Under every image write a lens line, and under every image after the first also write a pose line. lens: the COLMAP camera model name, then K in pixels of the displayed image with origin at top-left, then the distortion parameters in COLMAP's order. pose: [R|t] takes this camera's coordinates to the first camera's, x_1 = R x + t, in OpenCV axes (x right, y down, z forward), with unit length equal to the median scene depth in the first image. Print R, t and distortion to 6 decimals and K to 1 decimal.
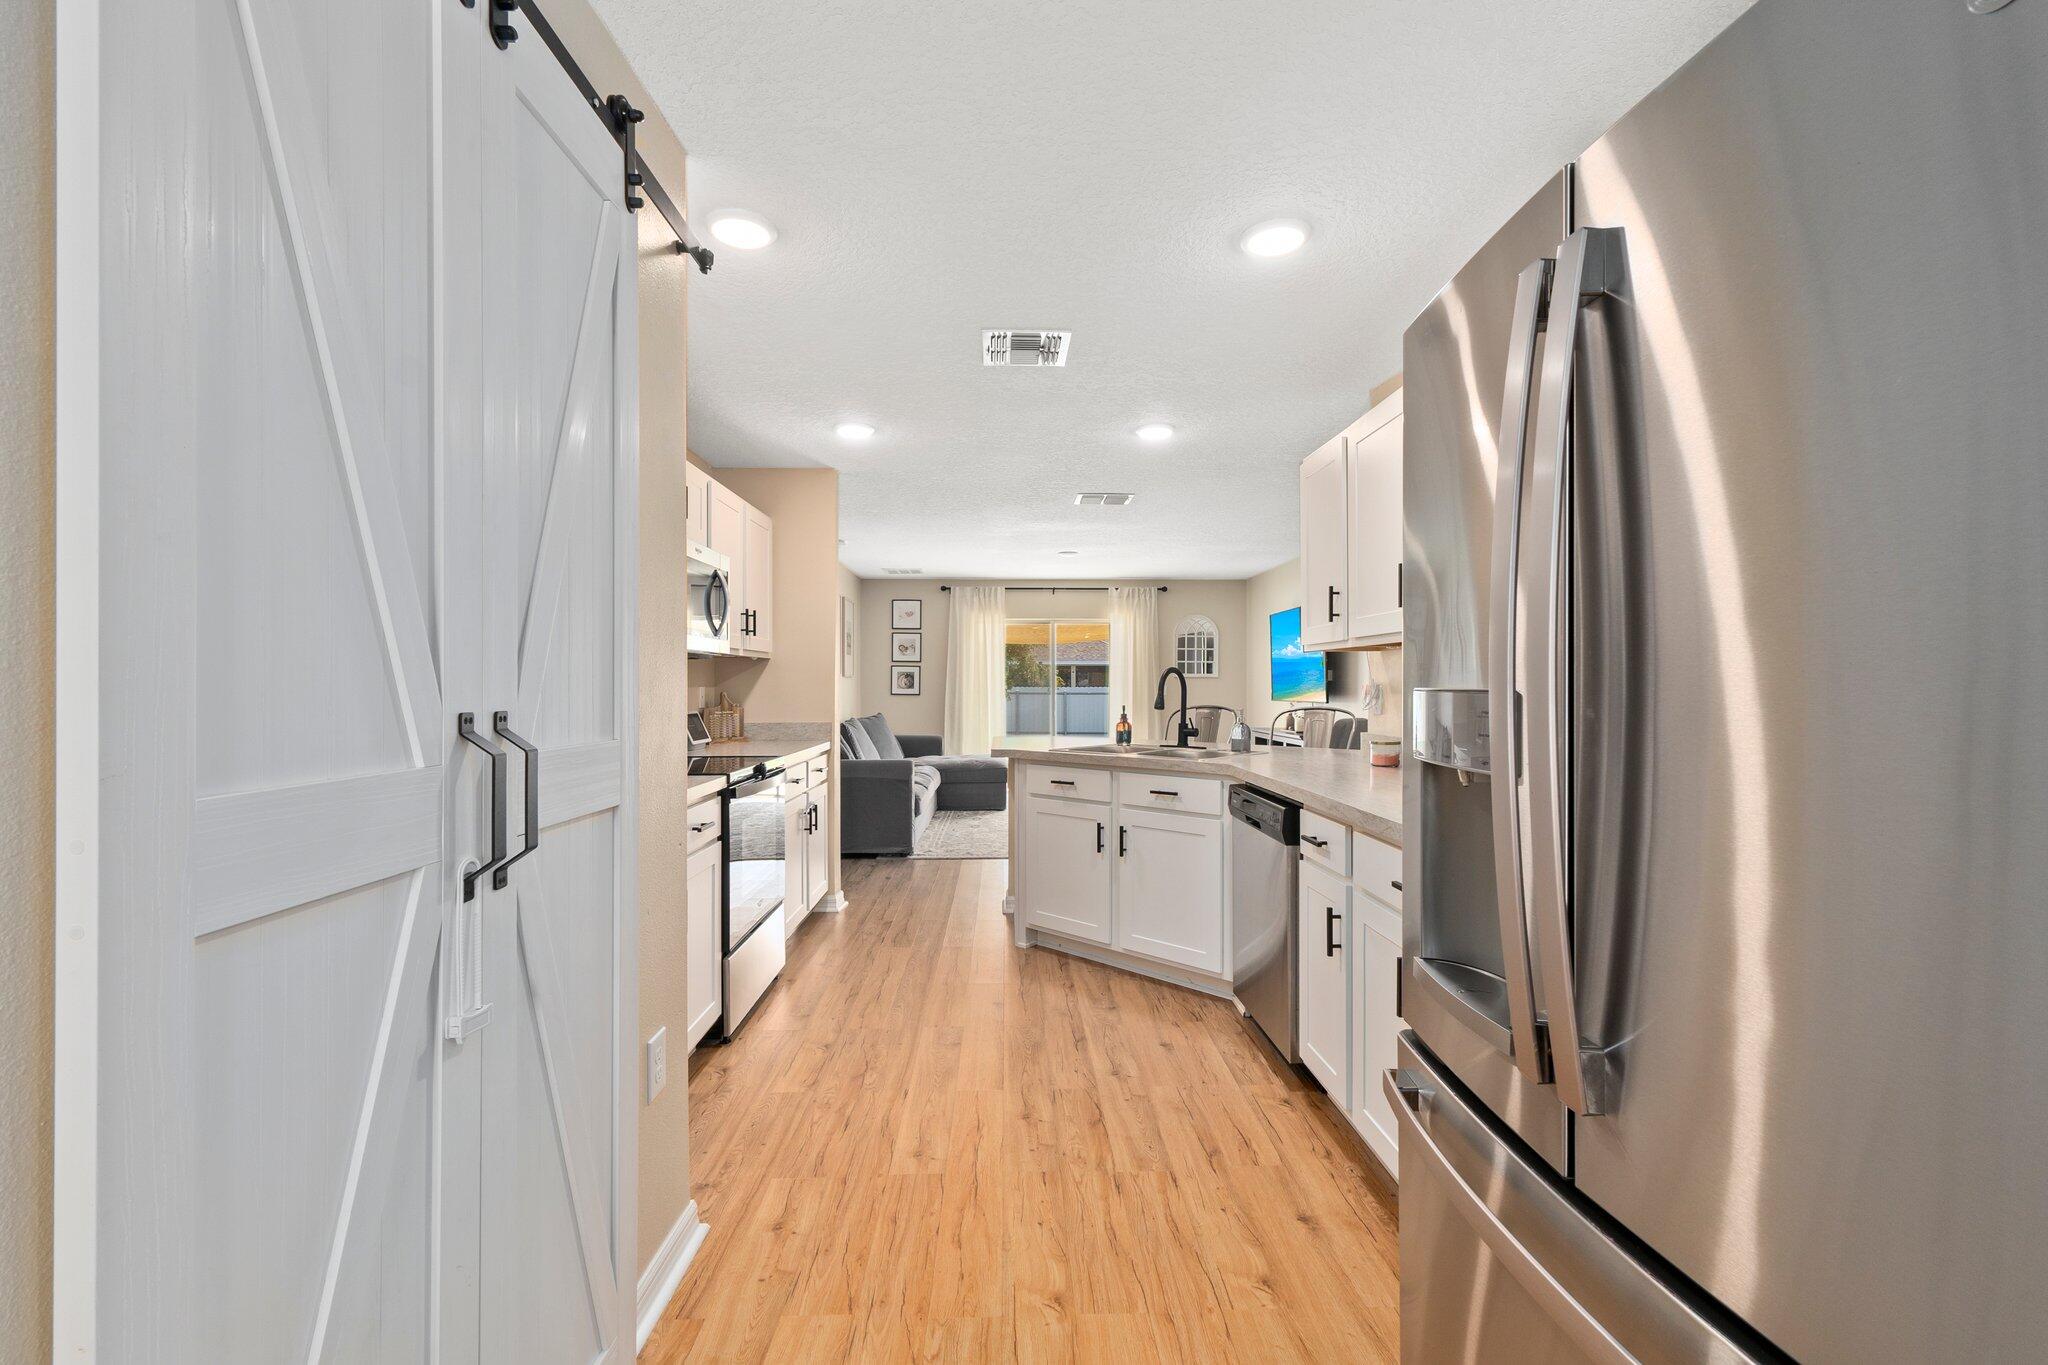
lens RADIAL K [[873.4, 0, 1025.0], [0, 873.4, 673.9], [0, 0, 1]] dist [0.002350, -0.000744]
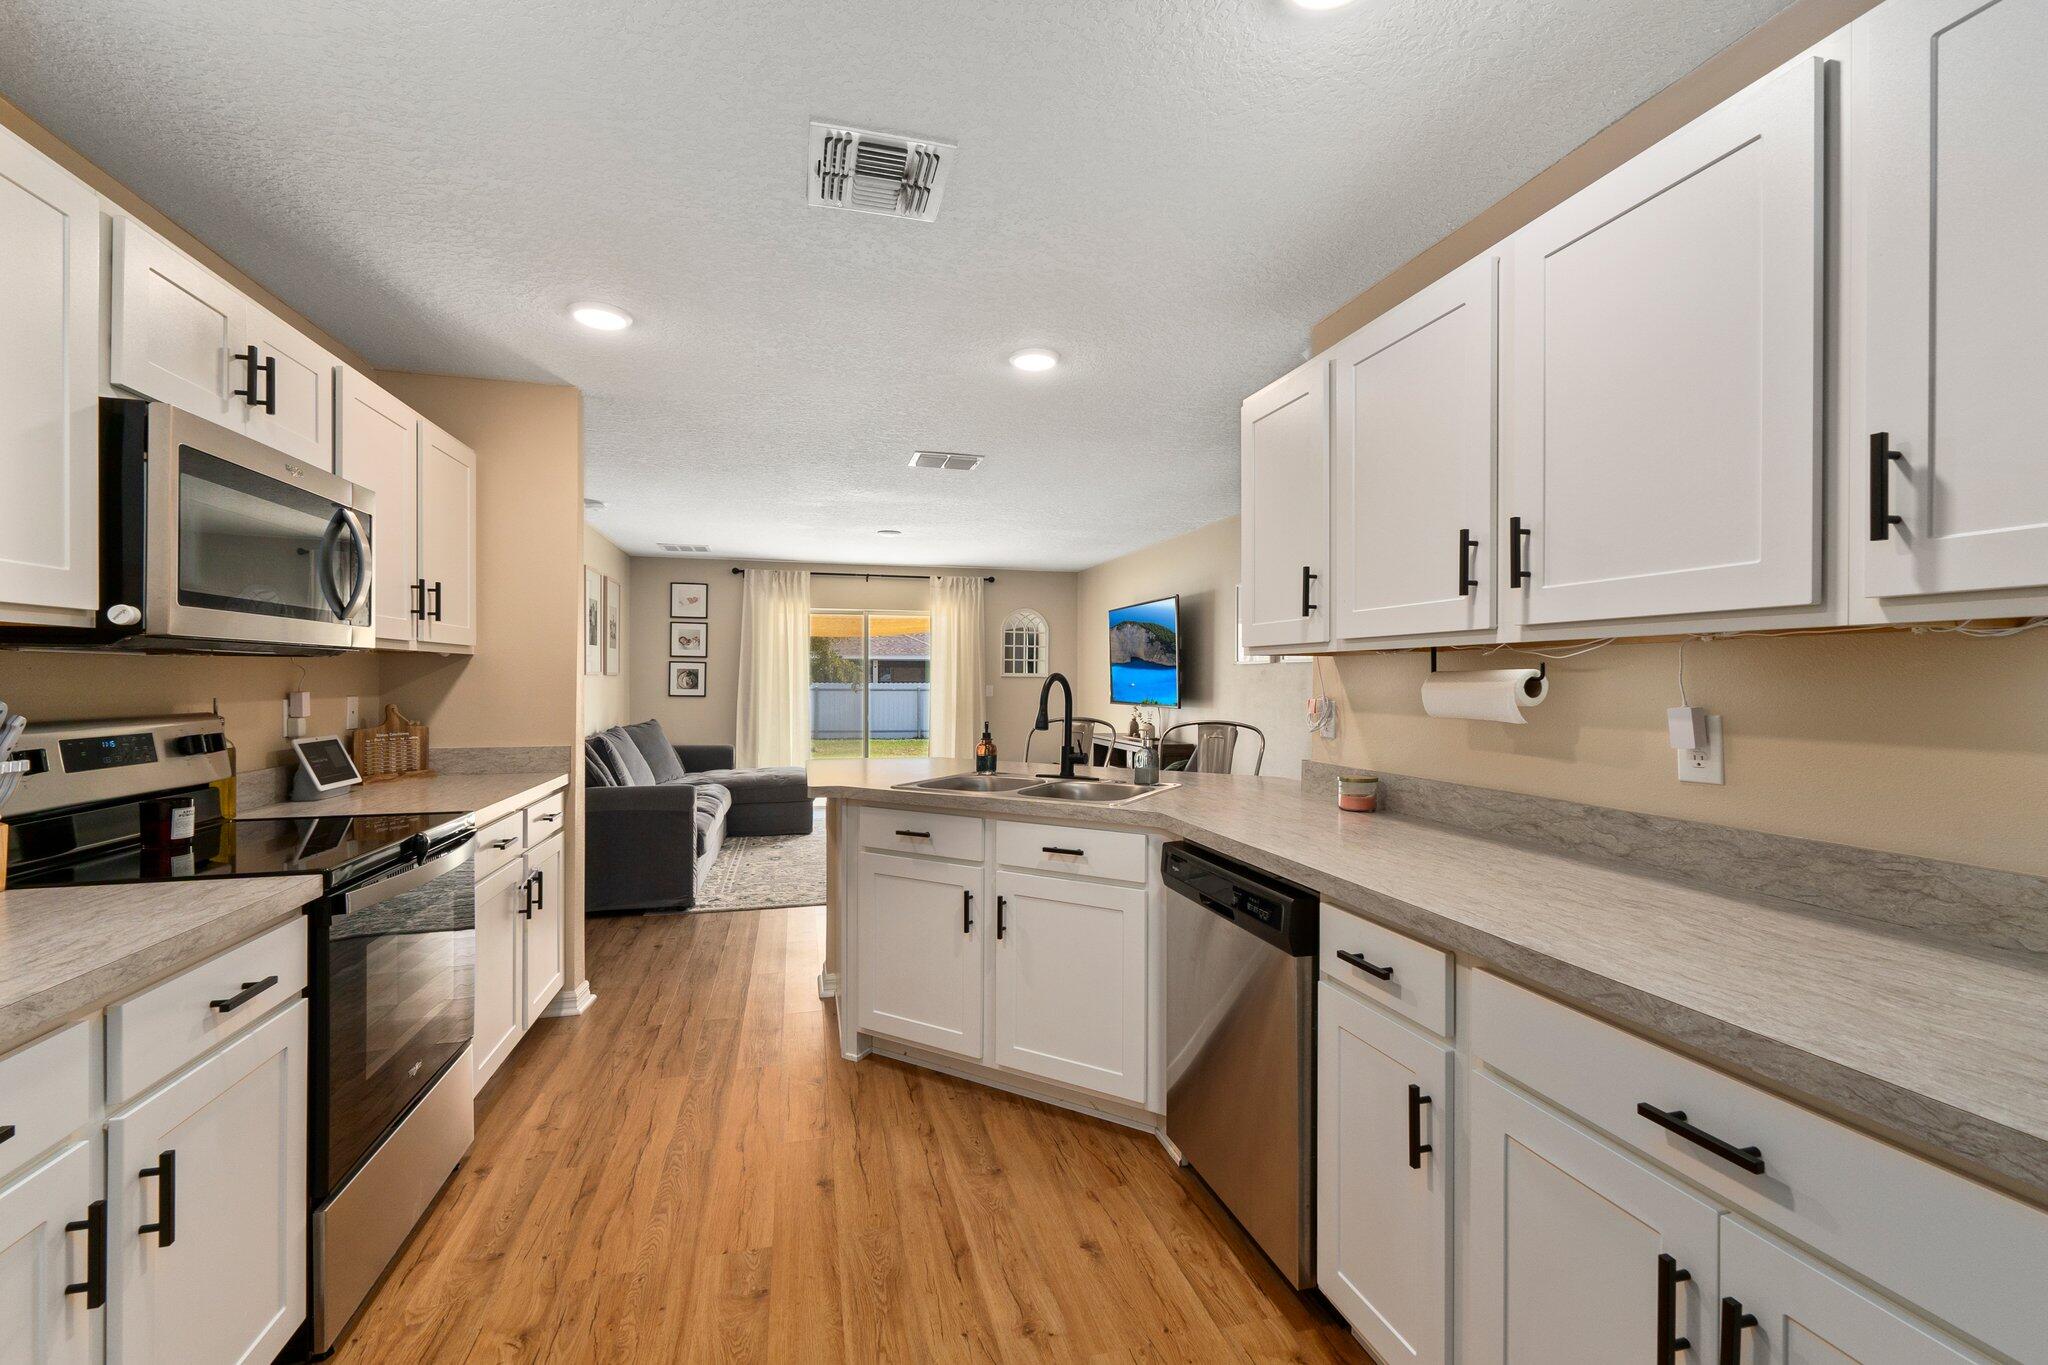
lens RADIAL K [[864.8, 0, 1027.3], [0, 864.8, 677.5], [0, 0, 1]] dist [0.012060, -0.003382]
pose [[0.972595, 0.004804, 0.232456, -0.028300], [-0.007288, 0.999925, 0.009827, -0.010387], [-0.232392, -0.011251, 0.972557, 0.255744]]
